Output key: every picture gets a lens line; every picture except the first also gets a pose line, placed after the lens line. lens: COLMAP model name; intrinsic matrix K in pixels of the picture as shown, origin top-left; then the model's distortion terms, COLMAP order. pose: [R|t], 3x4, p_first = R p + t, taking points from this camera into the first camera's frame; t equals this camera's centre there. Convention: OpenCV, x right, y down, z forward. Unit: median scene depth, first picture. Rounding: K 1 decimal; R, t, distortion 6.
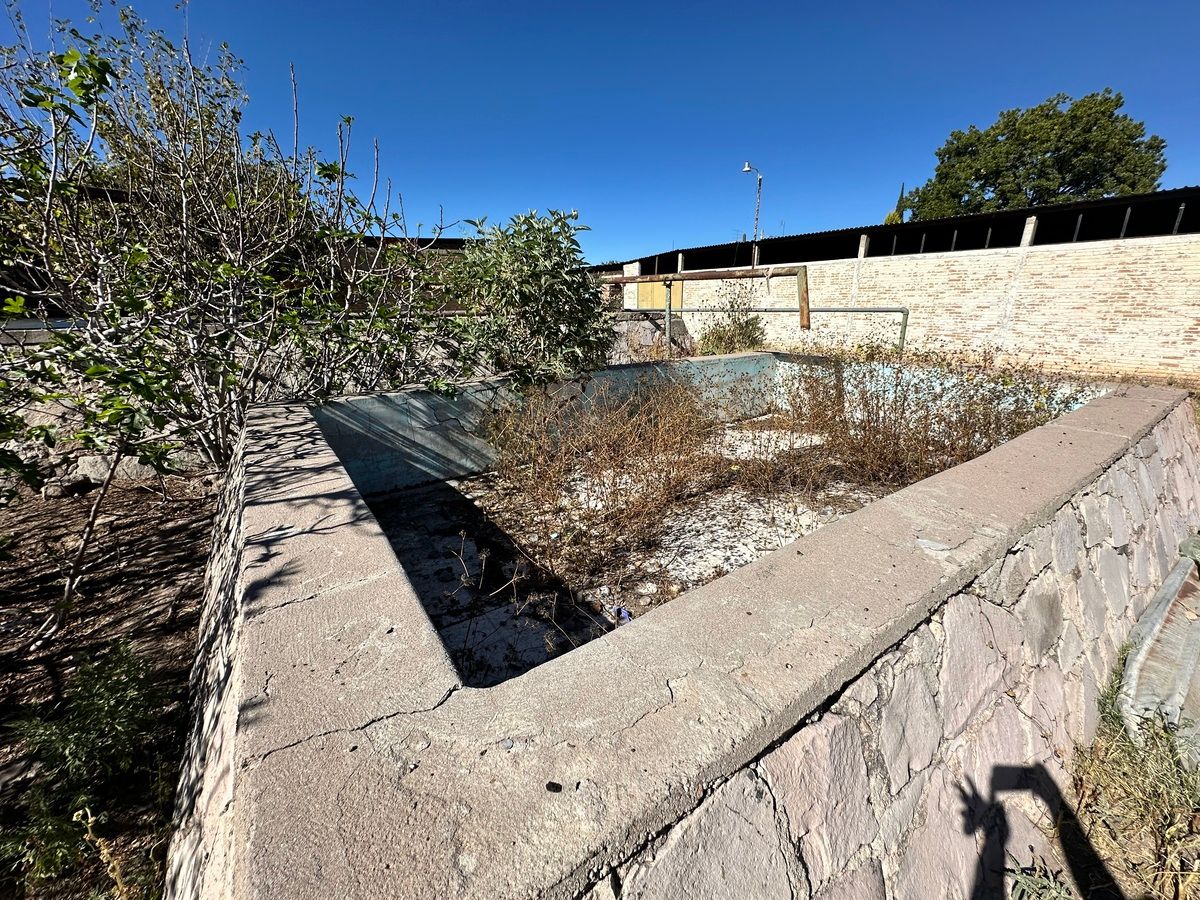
lens RADIAL K [[475.6, 0, 600.4], [0, 475.6, 448.3], [0, 0, 1]] dist [-0.001275, -0.000027]
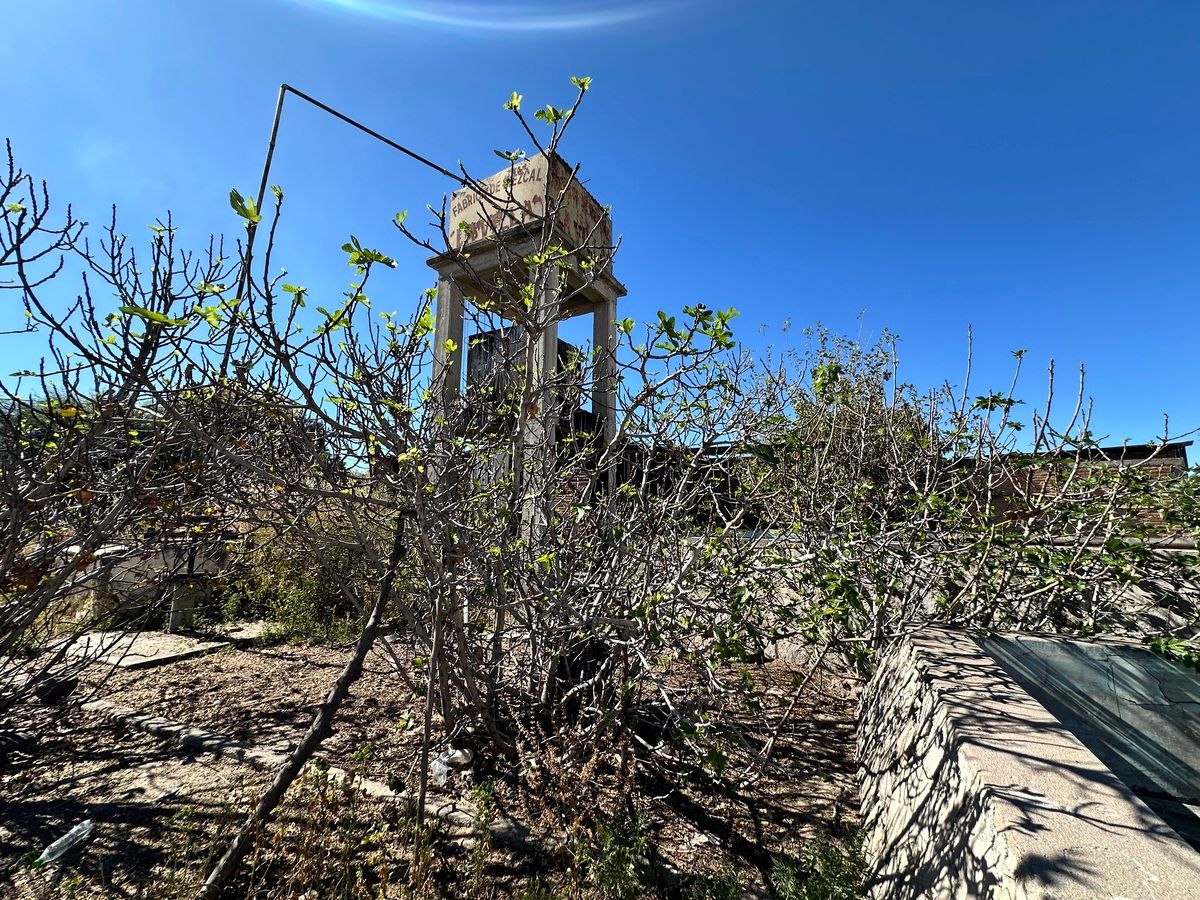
lens RADIAL K [[475.6, 0, 600.0], [0, 475.6, 451.0], [0, 0, 1]] dist [-0.001275, -0.000027]
pose [[0.469266, -0.106538, -0.876607, -0.122011], [-0.276234, 0.925166, -0.260313, 0.020448], [0.838740, 0.364304, 0.404719, -0.126443]]
